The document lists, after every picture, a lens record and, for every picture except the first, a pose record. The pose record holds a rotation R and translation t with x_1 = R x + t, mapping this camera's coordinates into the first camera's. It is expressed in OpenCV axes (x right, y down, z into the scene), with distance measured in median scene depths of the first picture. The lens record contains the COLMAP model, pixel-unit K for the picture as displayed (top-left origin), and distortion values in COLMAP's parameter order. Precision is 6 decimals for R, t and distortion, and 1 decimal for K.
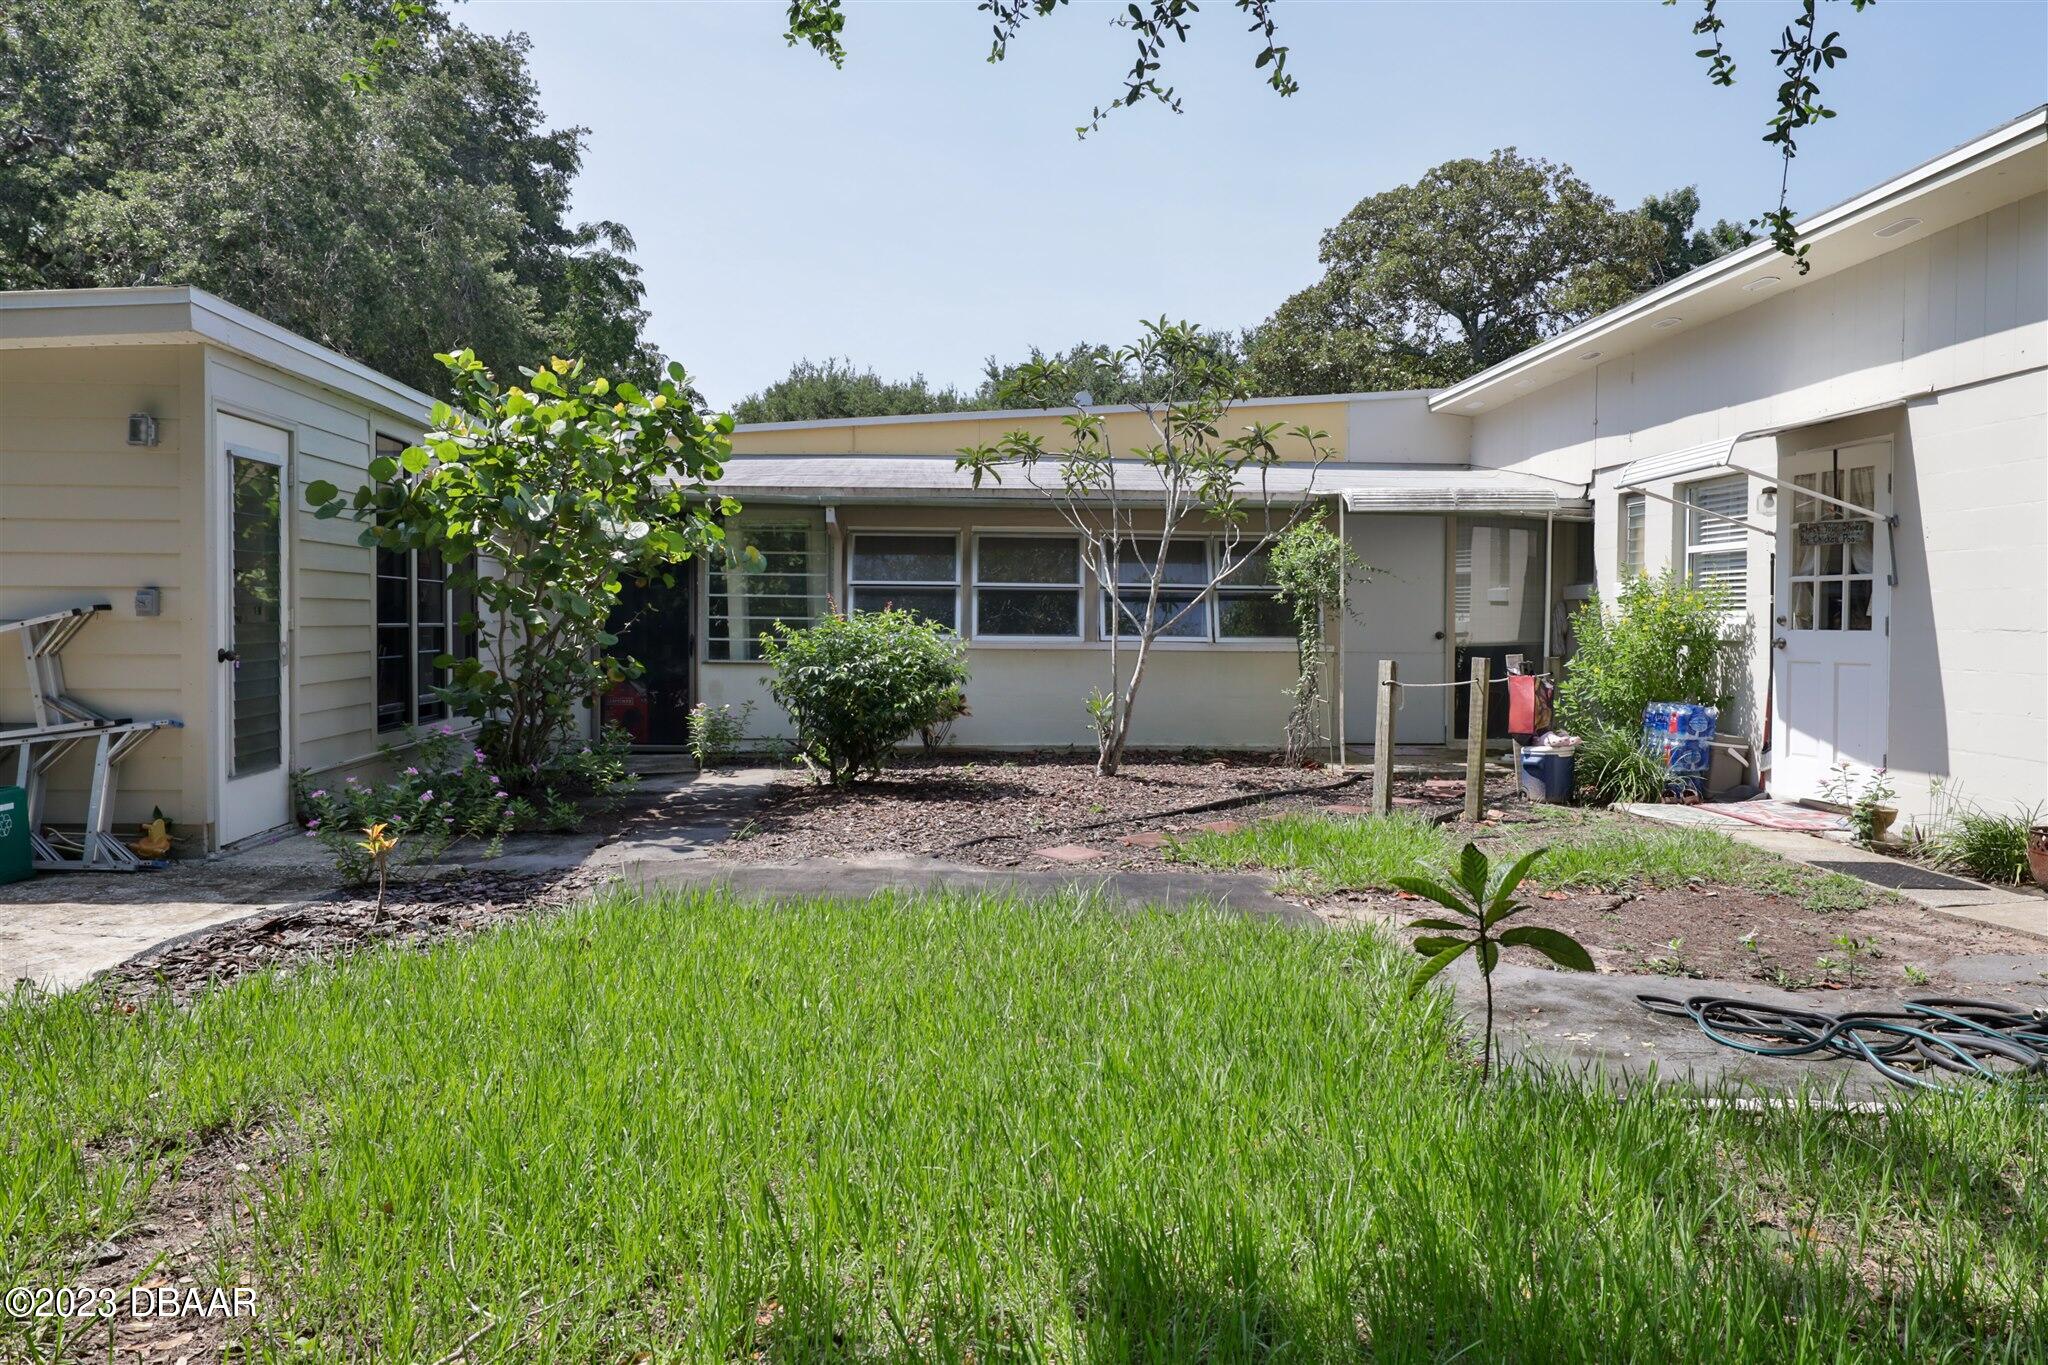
lens RADIAL K [[1420.5, 0, 1022.9], [0, 1420.5, 625.0], [0, 0, 1]] dist [0.004228, 0.004074]
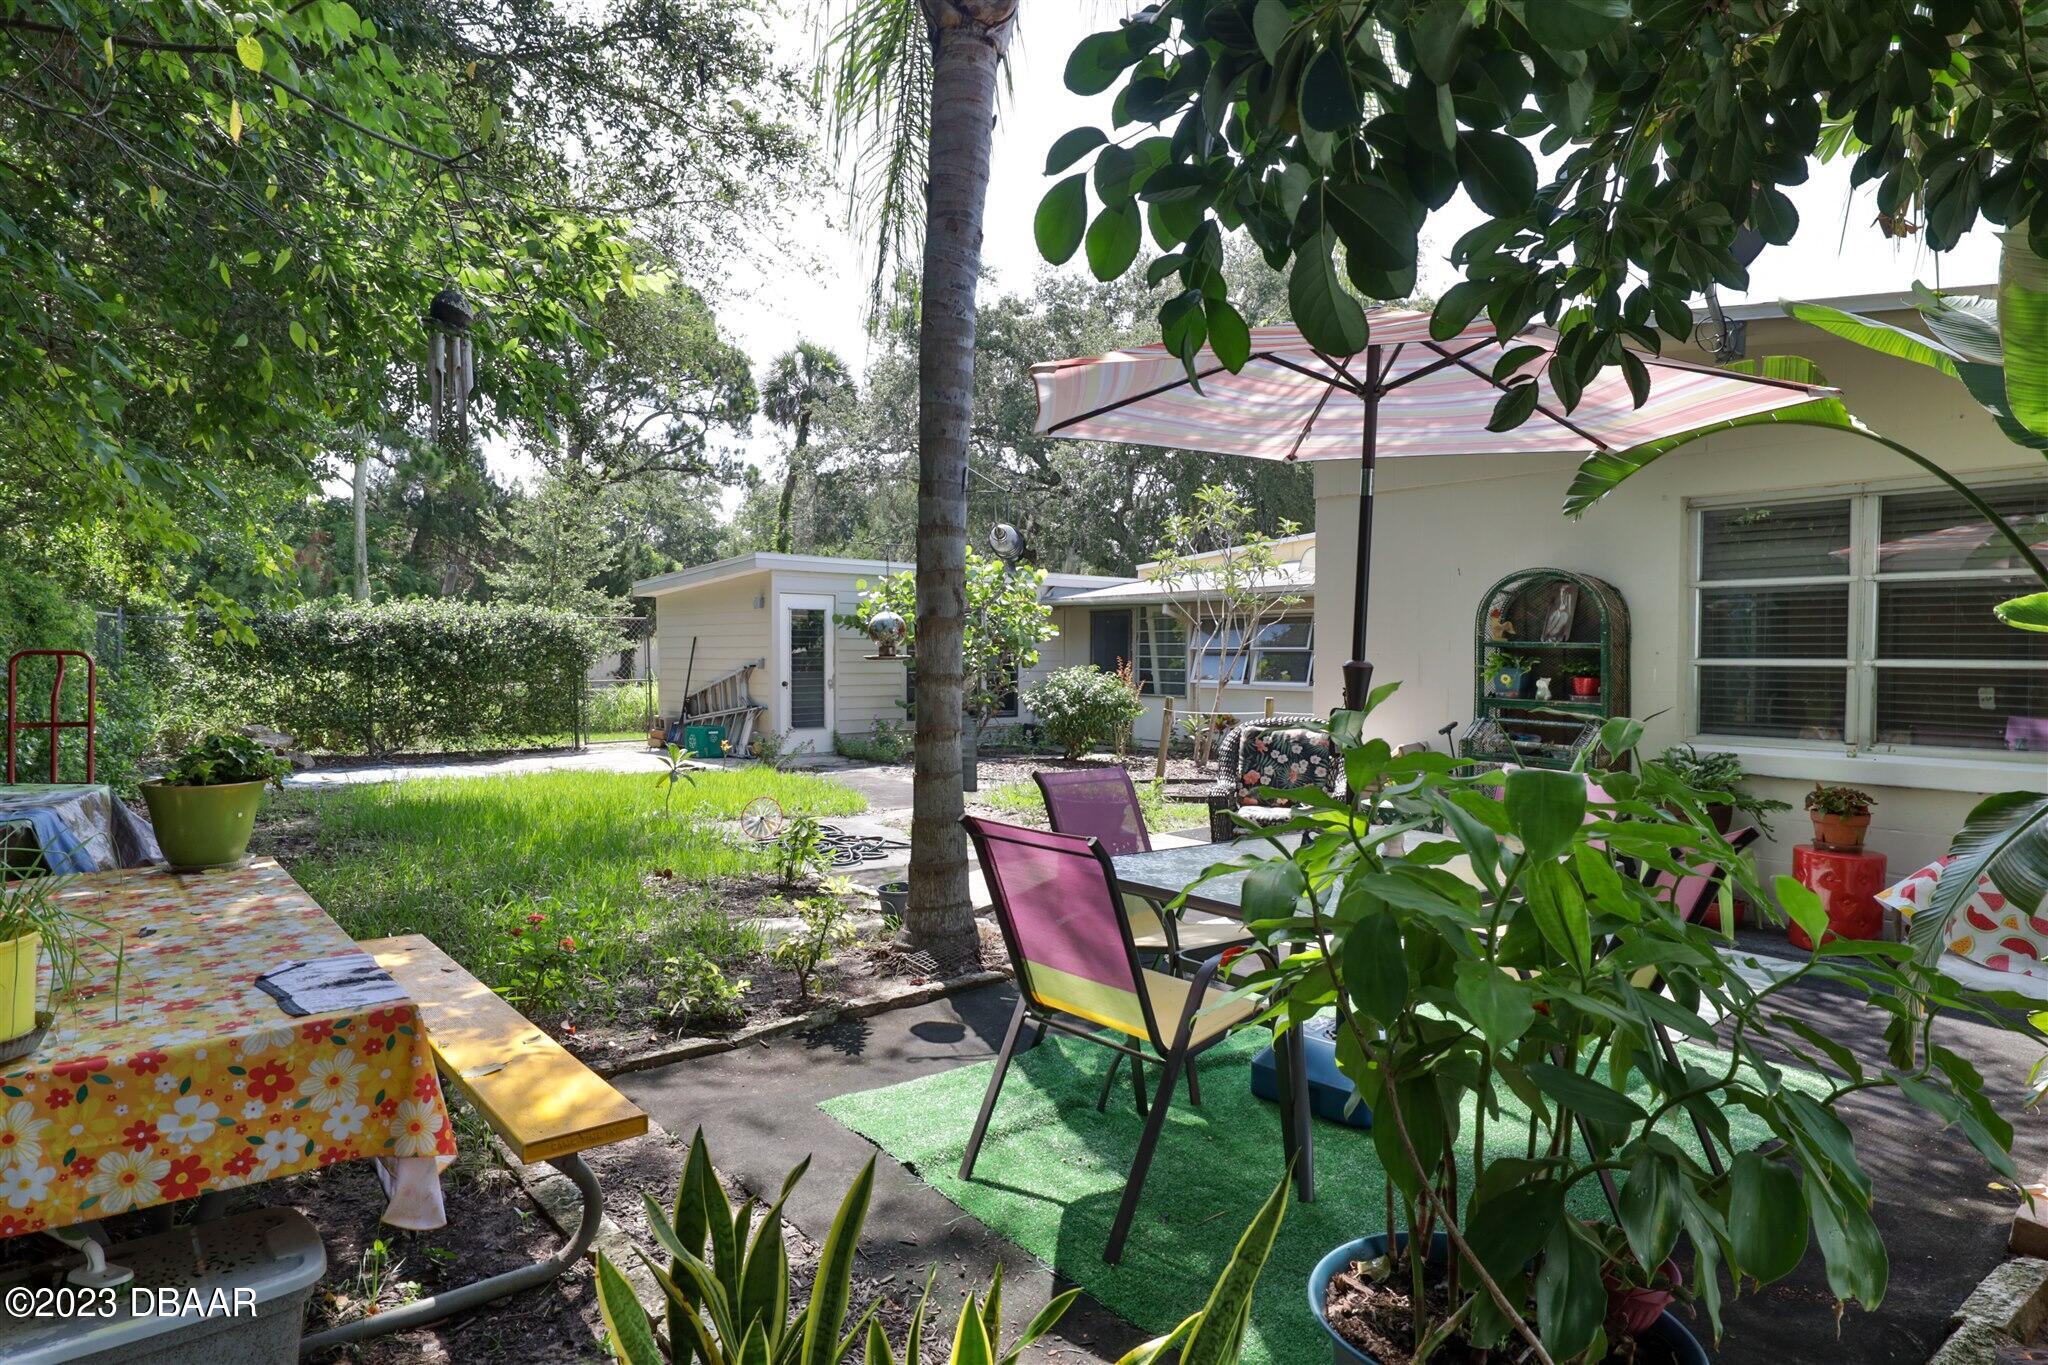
lens RADIAL K [[1261.3, 0, 1024.0], [0, 1261.3, 682.5], [0, 0, 1]] dist [-0.078255, 0.000053]
pose [[0.556511, 0.011375, -0.830762, 1.241356], [-0.004593, 0.999933, 0.010614, -0.006566], [0.830828, -0.002091, 0.556526, 0.039937]]
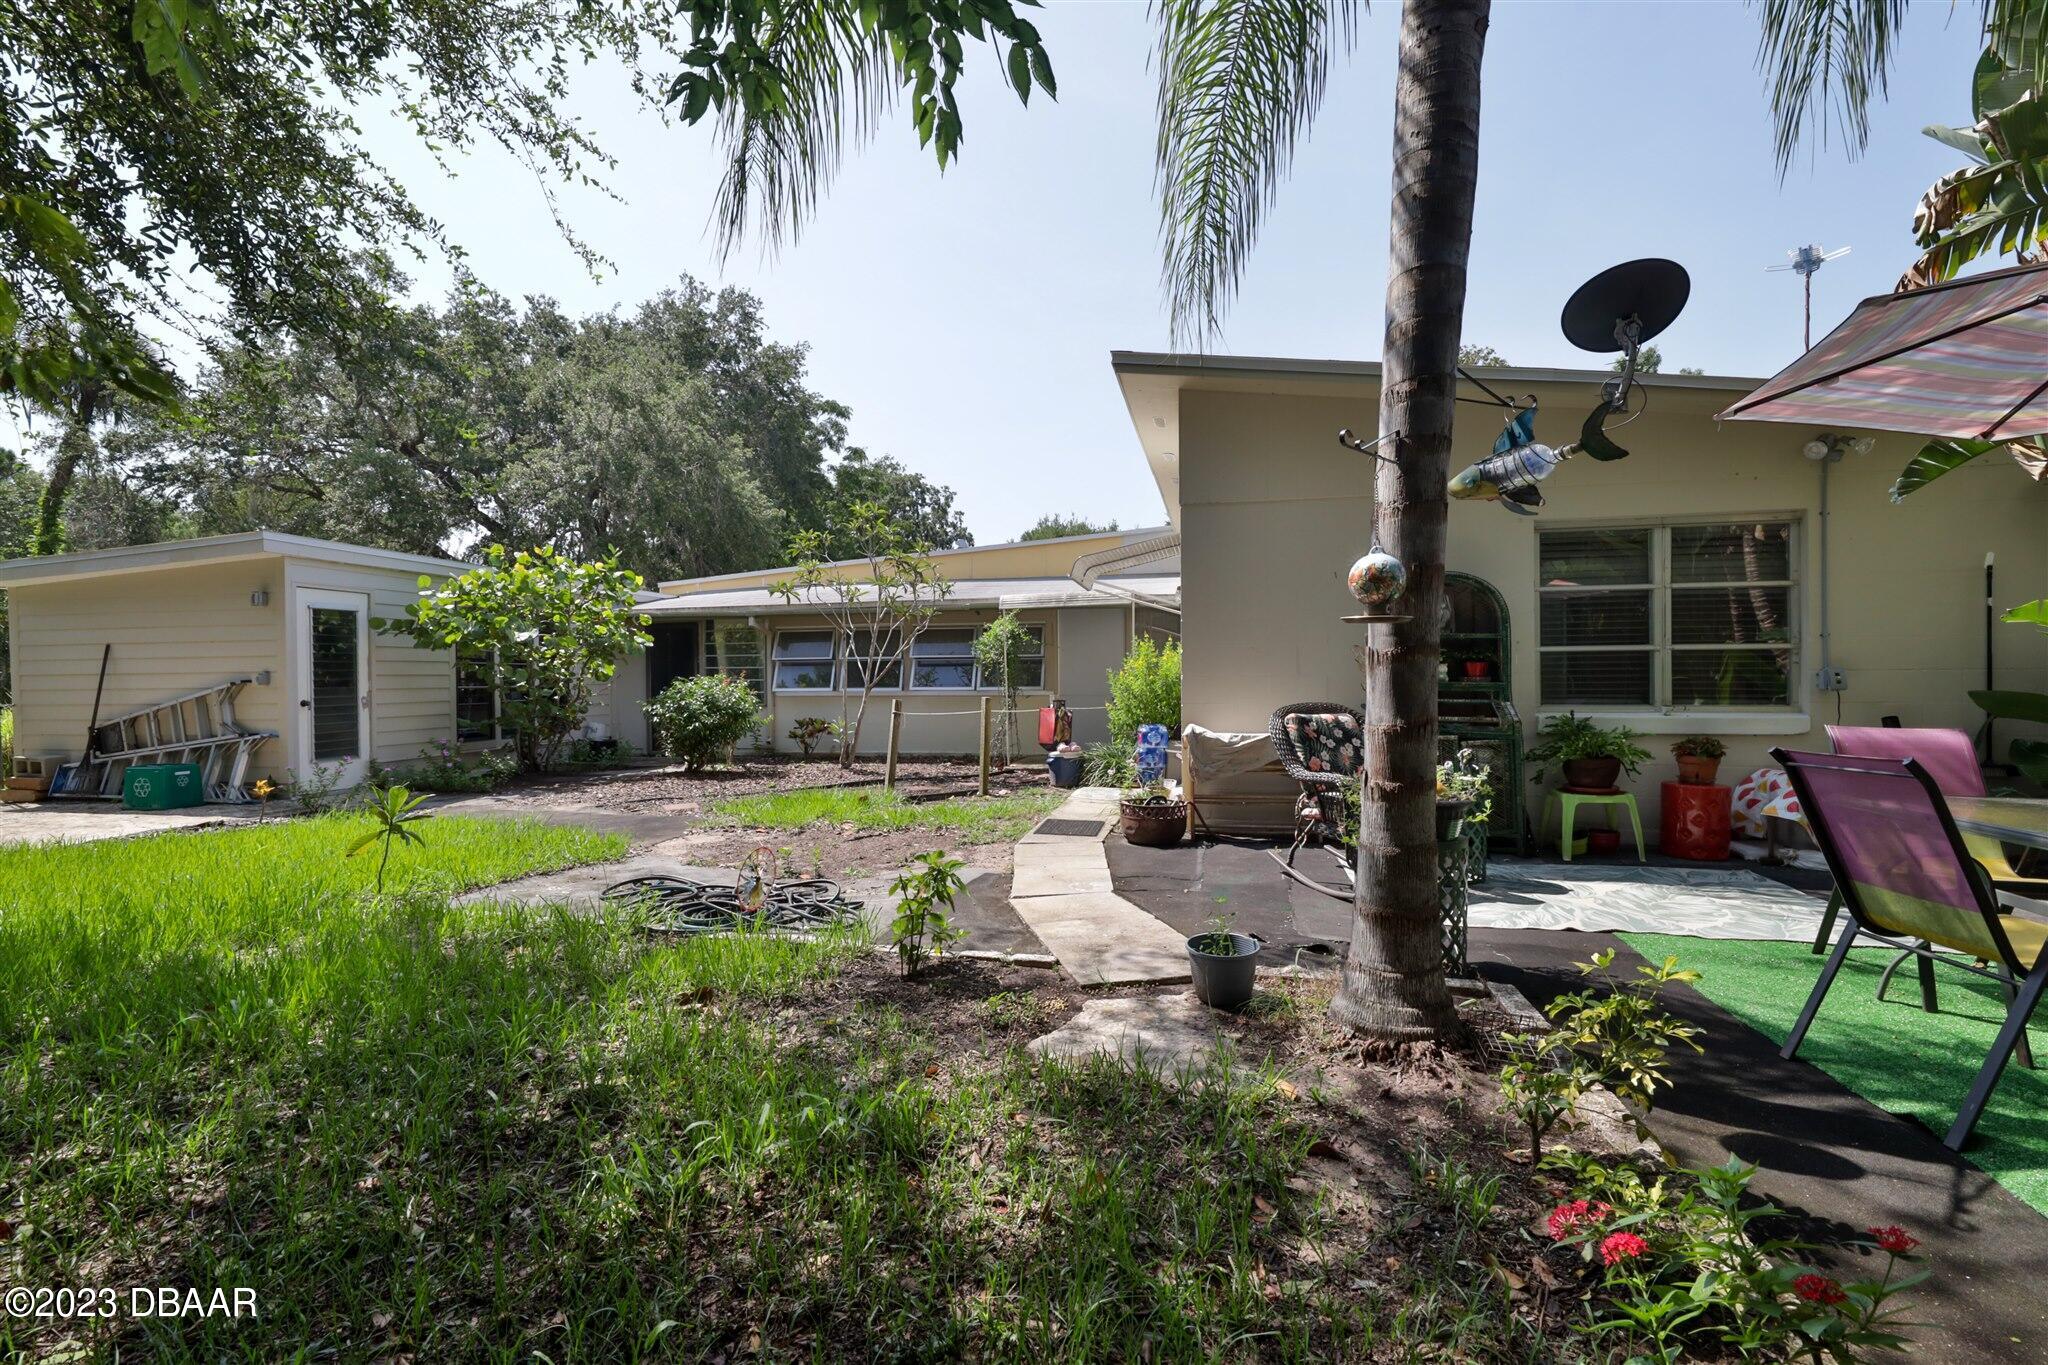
lens RADIAL K [[922.2, 0, 1024.0], [0, 922.2, 682.5], [0, 0, 1]] dist [0.001016, 0.000027]
pose [[0.961829, -0.017106, -0.273116, 0.618078], [0.017410, 0.999848, -0.001311, 0.007811], [0.273097, -0.003493, 0.961980, -0.013299]]
